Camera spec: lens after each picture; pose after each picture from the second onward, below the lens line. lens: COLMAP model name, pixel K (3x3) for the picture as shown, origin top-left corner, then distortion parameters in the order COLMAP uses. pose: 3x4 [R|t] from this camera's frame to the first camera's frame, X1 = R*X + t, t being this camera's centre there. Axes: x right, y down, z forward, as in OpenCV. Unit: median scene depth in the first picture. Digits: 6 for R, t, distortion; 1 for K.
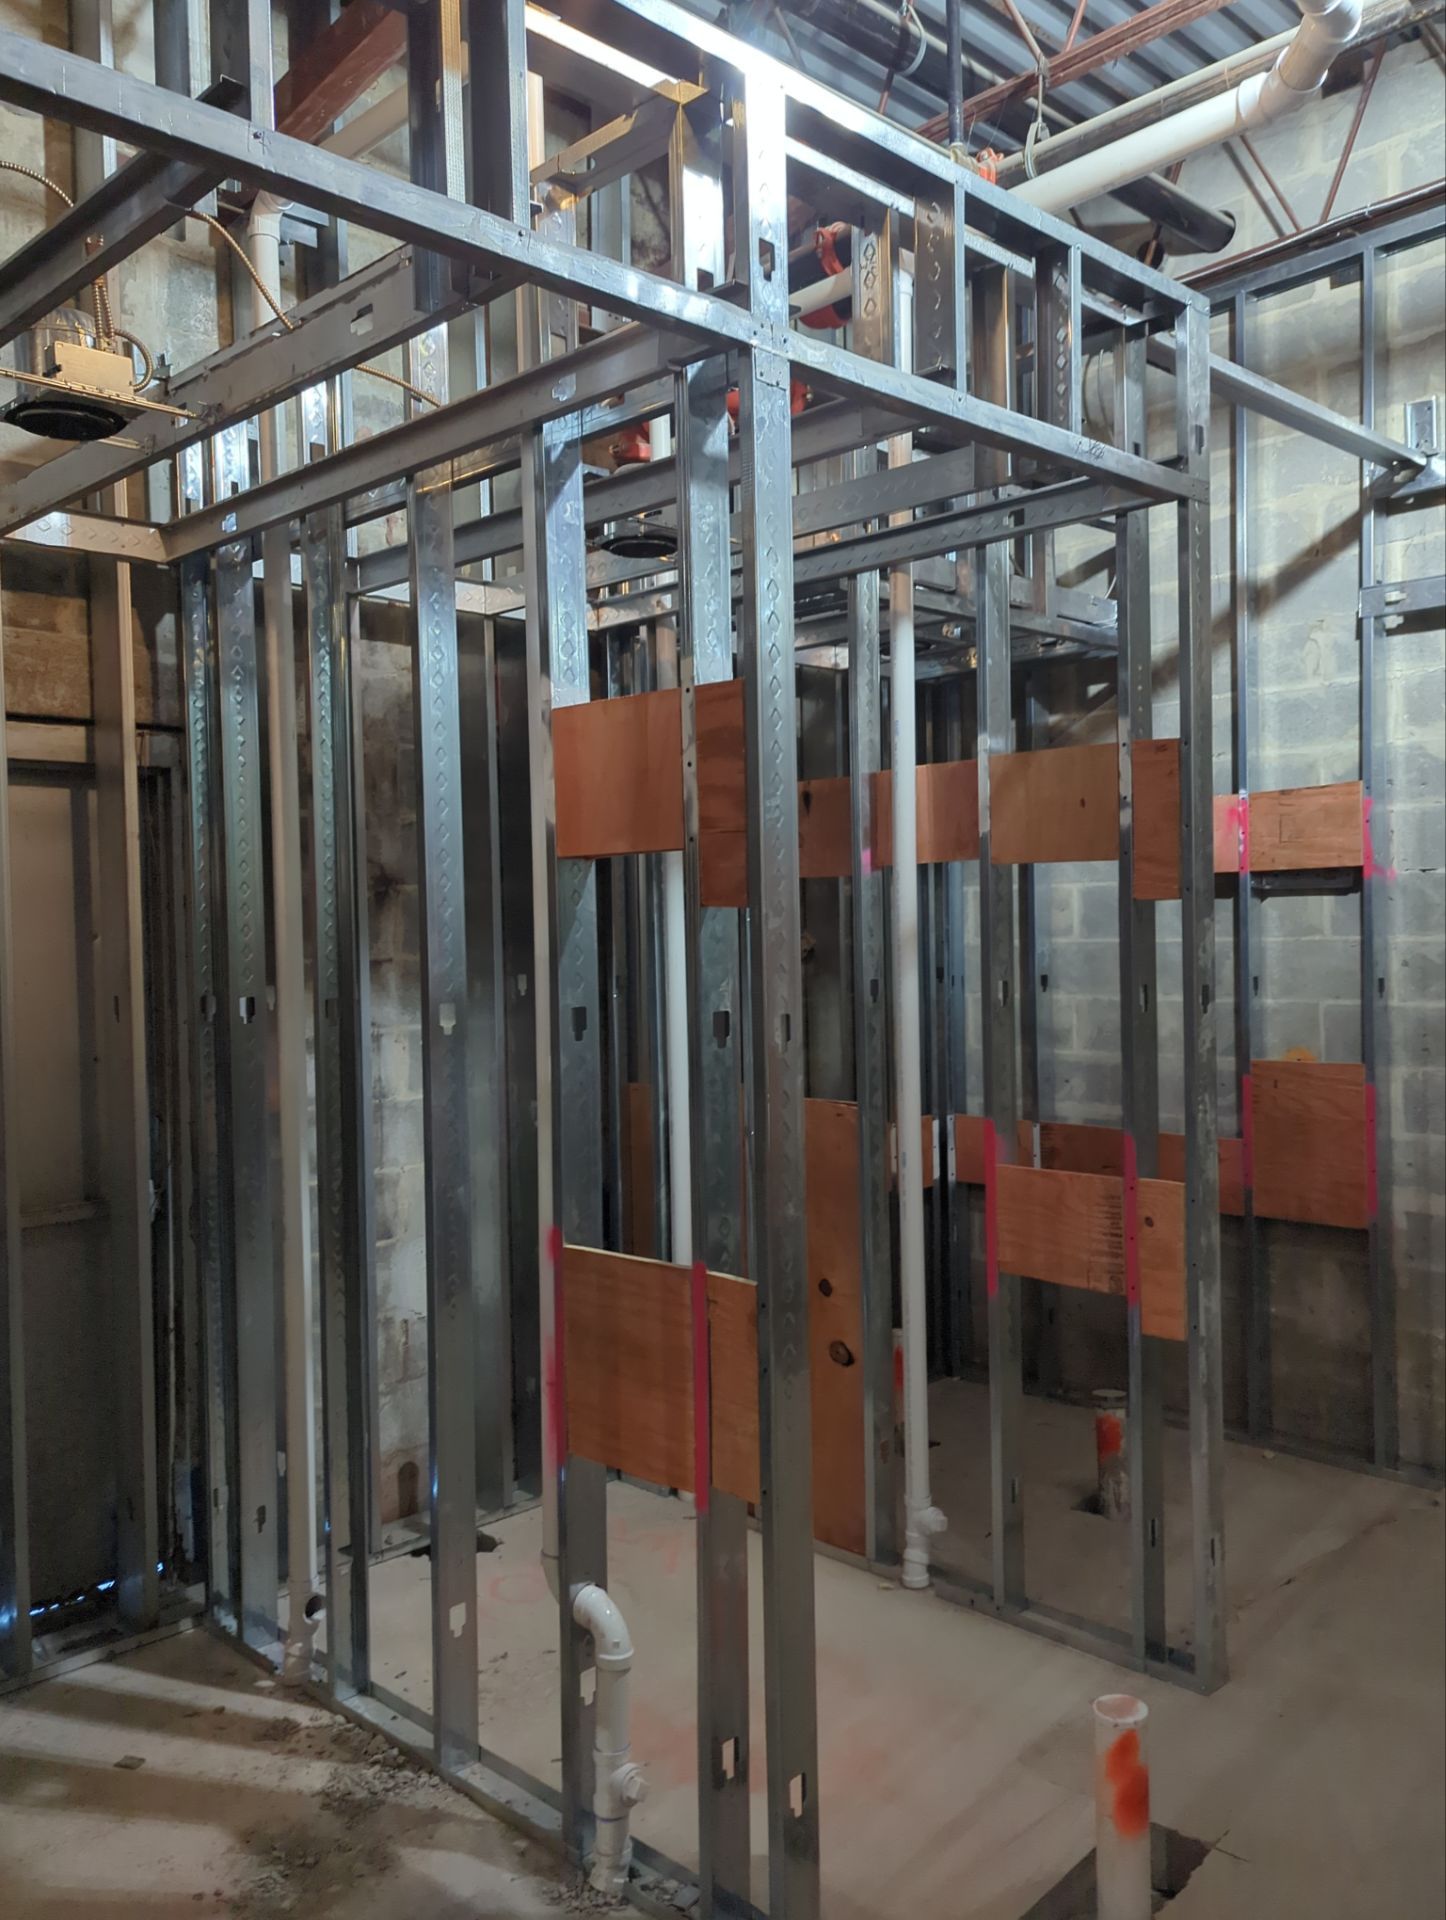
lens RADIAL K [[1569.2, 0, 730.3], [0, 1569.2, 959.7], [0, 0, 1]] dist [0.075151, -0.072493]
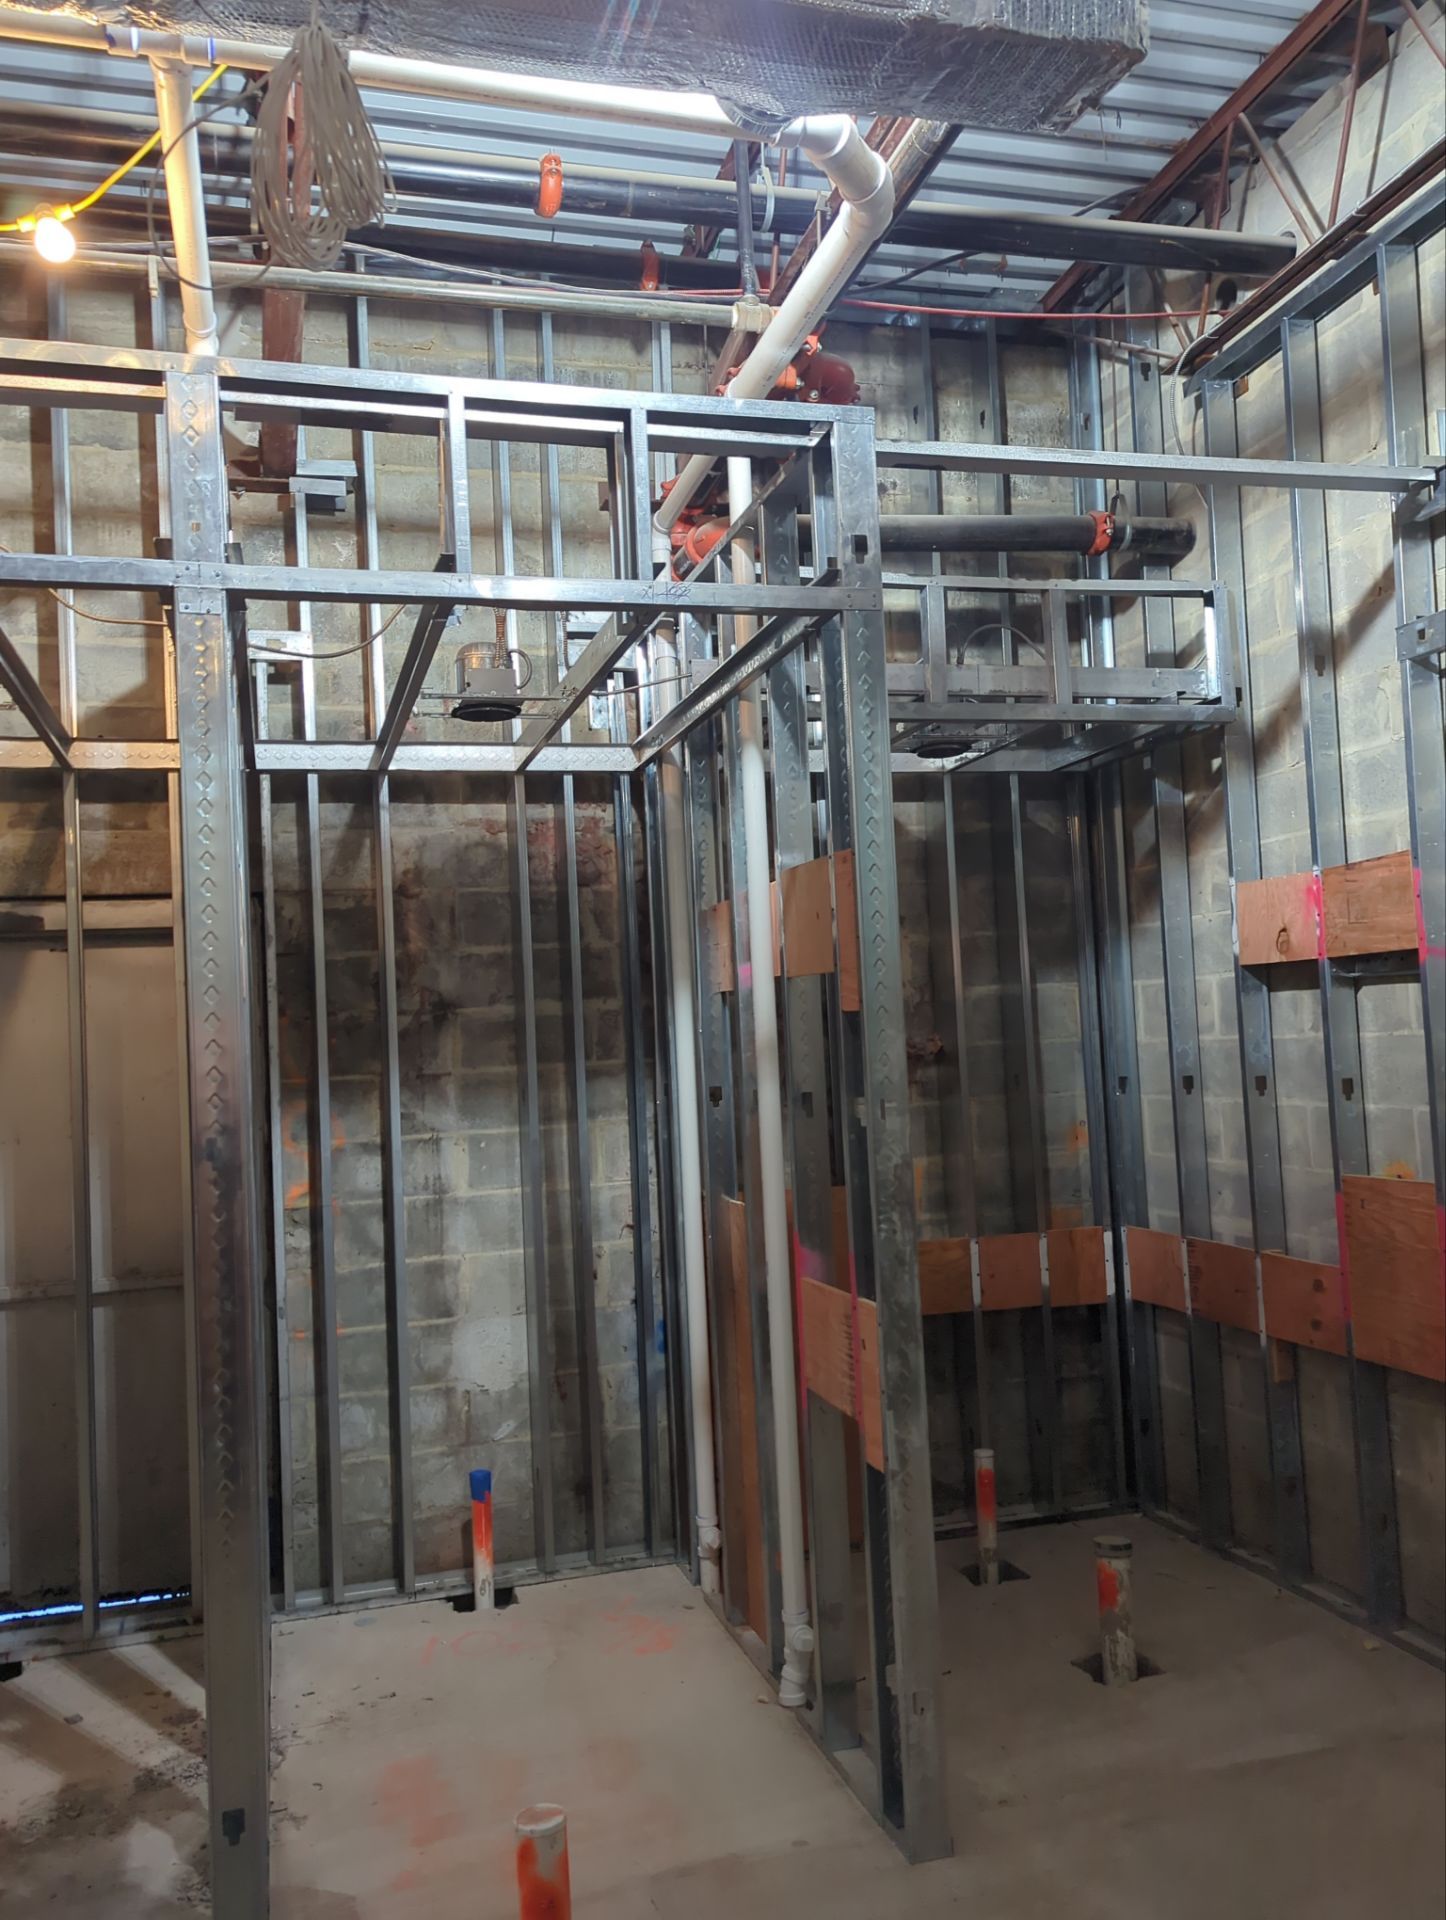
lens RADIAL K [[1569.2, 0, 730.3], [0, 1569.2, 959.7], [0, 0, 1]] dist [0.075151, -0.072493]
pose [[0.875126, -0.046361, -0.481670, 0.492017], [0.019906, 0.998006, -0.059892, -0.009506], [0.483486, 0.042825, 0.874304, 0.077758]]
